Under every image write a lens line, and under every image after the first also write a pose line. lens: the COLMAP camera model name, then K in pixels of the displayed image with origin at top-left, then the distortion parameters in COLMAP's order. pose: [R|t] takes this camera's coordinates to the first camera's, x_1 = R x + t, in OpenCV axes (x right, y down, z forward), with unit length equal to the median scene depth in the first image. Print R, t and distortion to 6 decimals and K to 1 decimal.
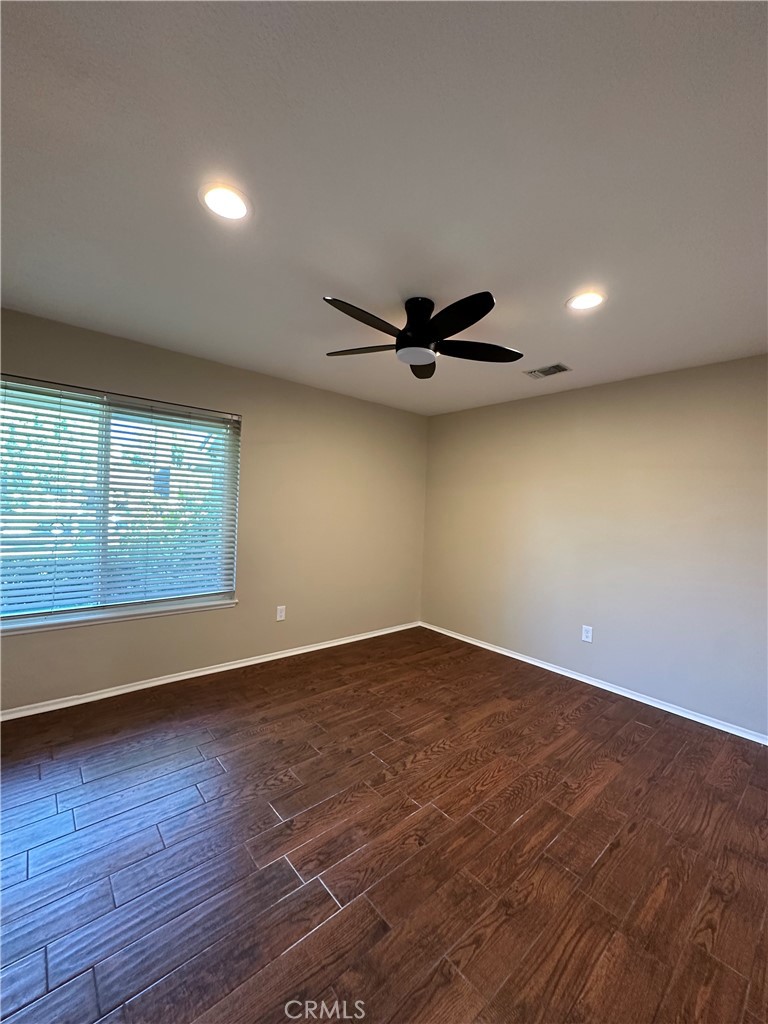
lens RADIAL K [[409.0, 0, 384.1], [0, 409.0, 511.2], [0, 0, 1]] dist [-0.007129, 0.001078]
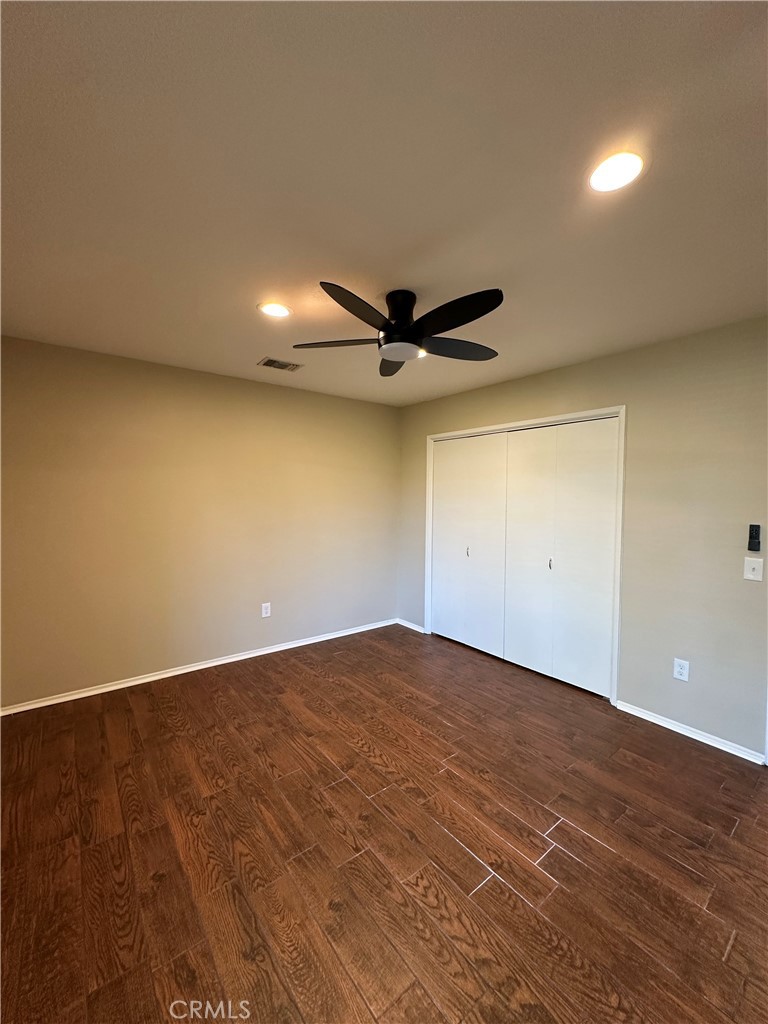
lens RADIAL K [[409.0, 0, 384.1], [0, 409.0, 511.2], [0, 0, 1]] dist [-0.007129, 0.001078]
pose [[0.049146, -0.079153, 0.995650, -0.759080], [0.002214, 0.996861, 0.079140, -0.072686], [-0.998789, -0.001685, 0.049166, 0.835962]]
